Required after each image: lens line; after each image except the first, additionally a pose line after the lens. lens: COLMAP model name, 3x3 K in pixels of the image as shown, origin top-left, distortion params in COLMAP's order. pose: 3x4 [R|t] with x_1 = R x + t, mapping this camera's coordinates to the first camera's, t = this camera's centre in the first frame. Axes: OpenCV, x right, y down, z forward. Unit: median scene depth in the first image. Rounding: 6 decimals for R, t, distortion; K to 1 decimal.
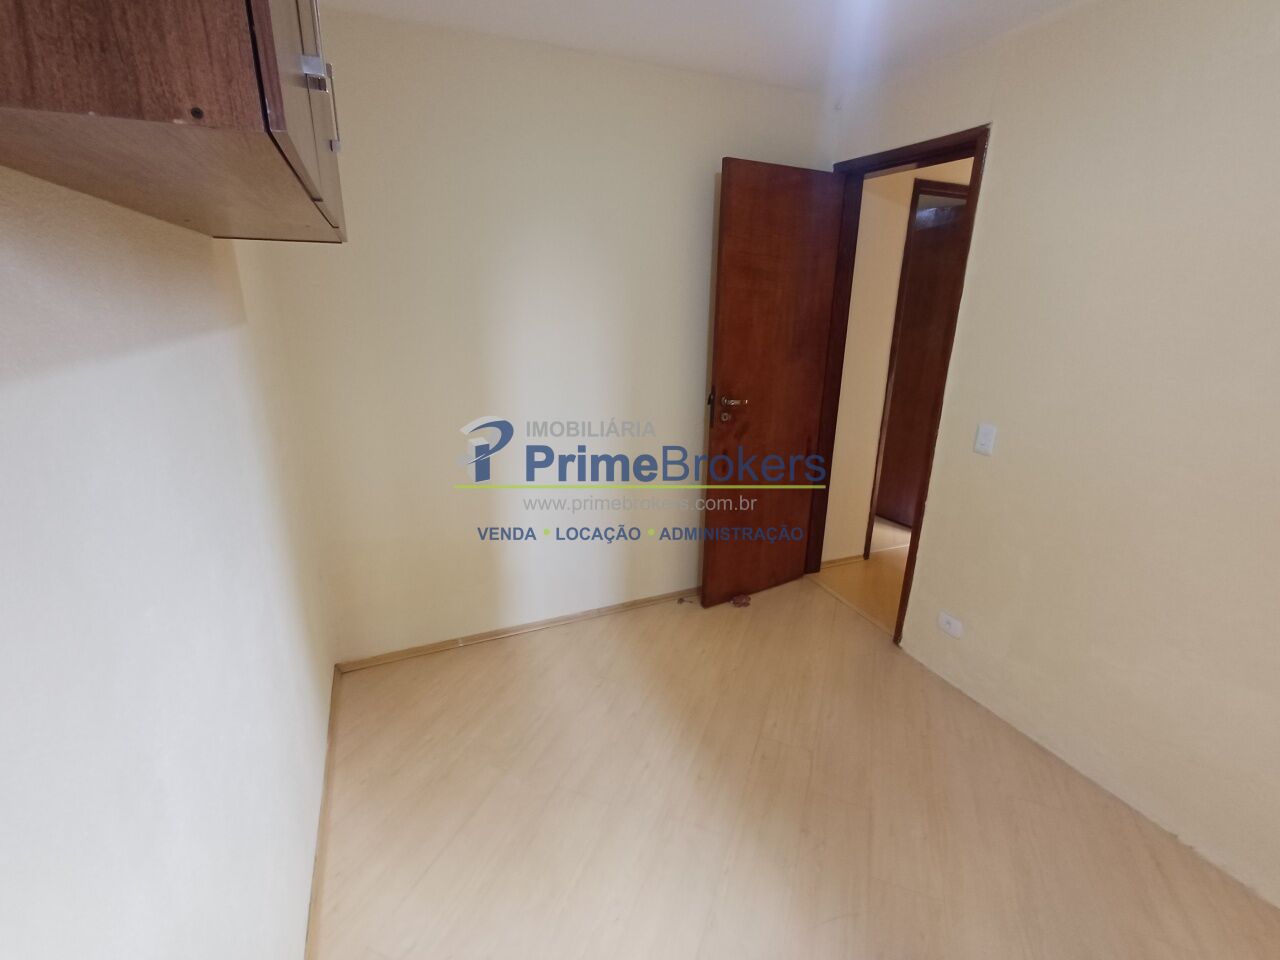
lens RADIAL K [[584.3, 0, 641.0], [0, 584.3, 476.8], [0, 0, 1]] dist [-0.002254, 0.003948]
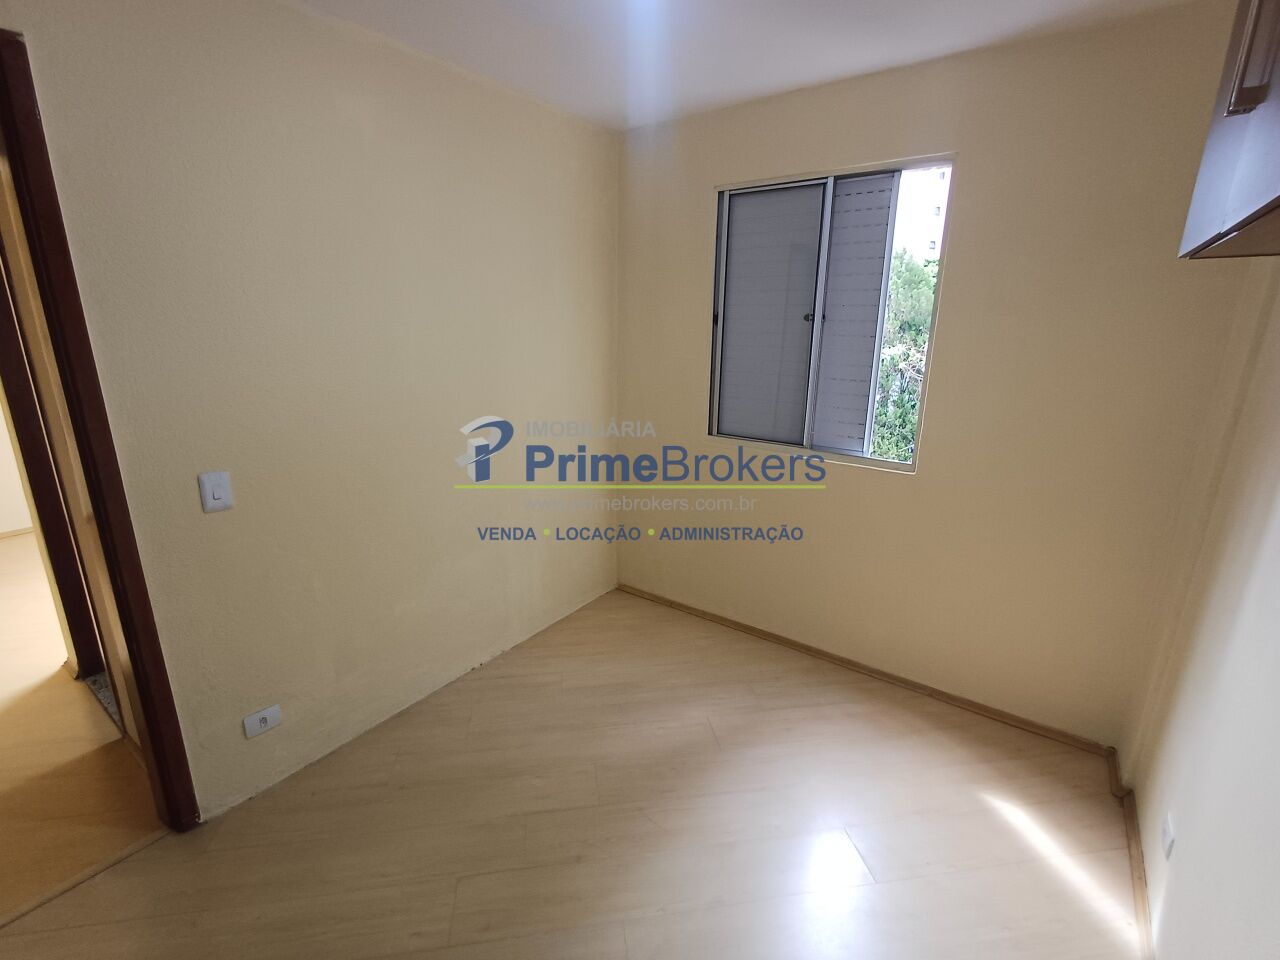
lens RADIAL K [[584.3, 0, 630.5], [0, 584.3, 476.8], [0, 0, 1]] dist [-0.002254, 0.003948]
pose [[-0.493491, -0.237848, 0.836597, -0.450109], [0.261245, 0.876930, 0.403418, -0.336808], [-0.829589, 0.417640, -0.370621, 1.097846]]
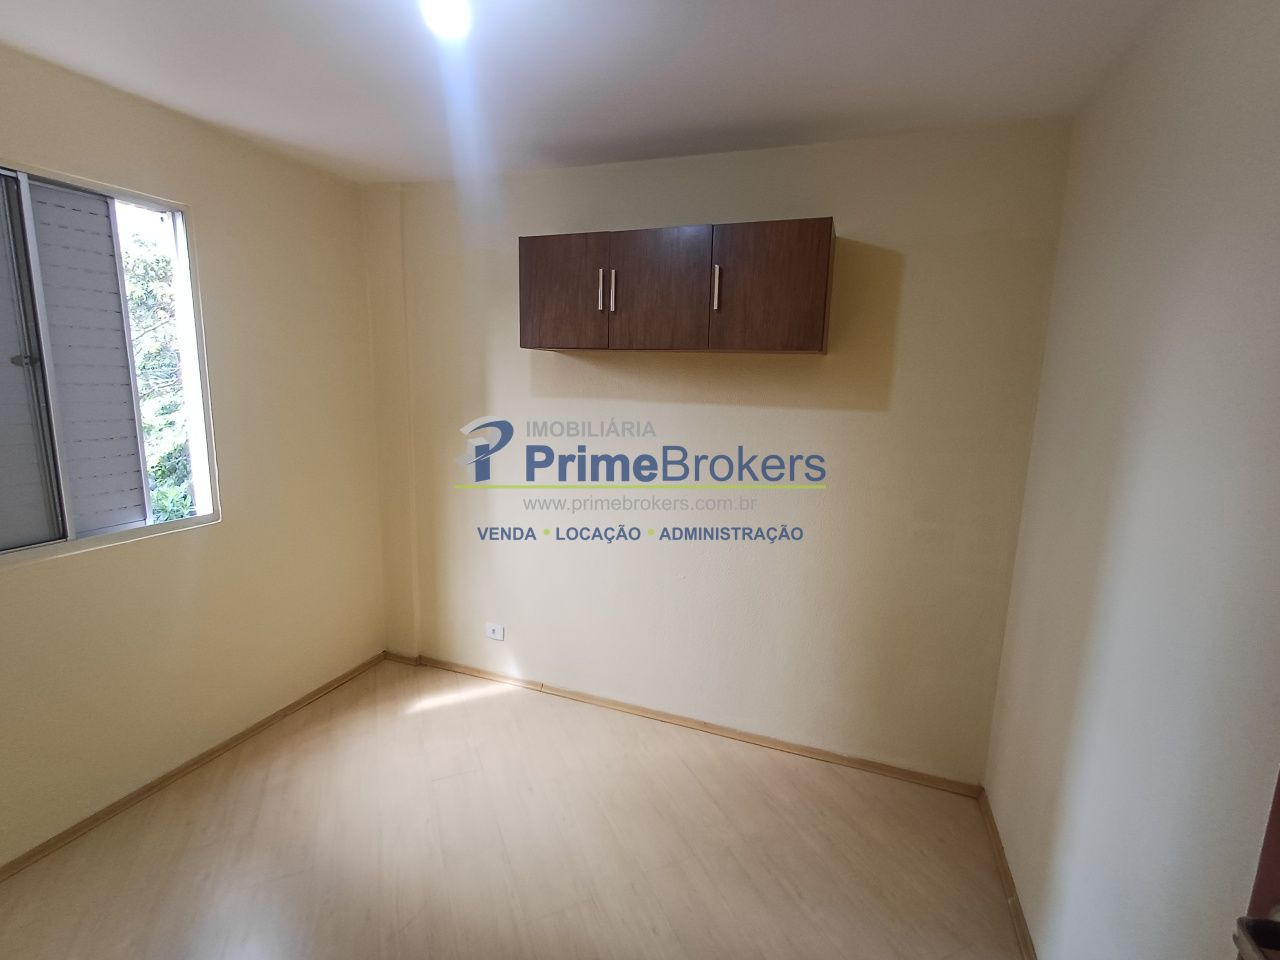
lens RADIAL K [[584.3, 0, 635.2], [0, 584.3, 481.6], [0, 0, 1]] dist [-0.002254, 0.003948]
pose [[-0.698135, 0.097821, -0.709252, 0.681808], [-0.250838, 0.894418, 0.370265, -0.441706], [0.670587, 0.436403, -0.599888, 1.455906]]
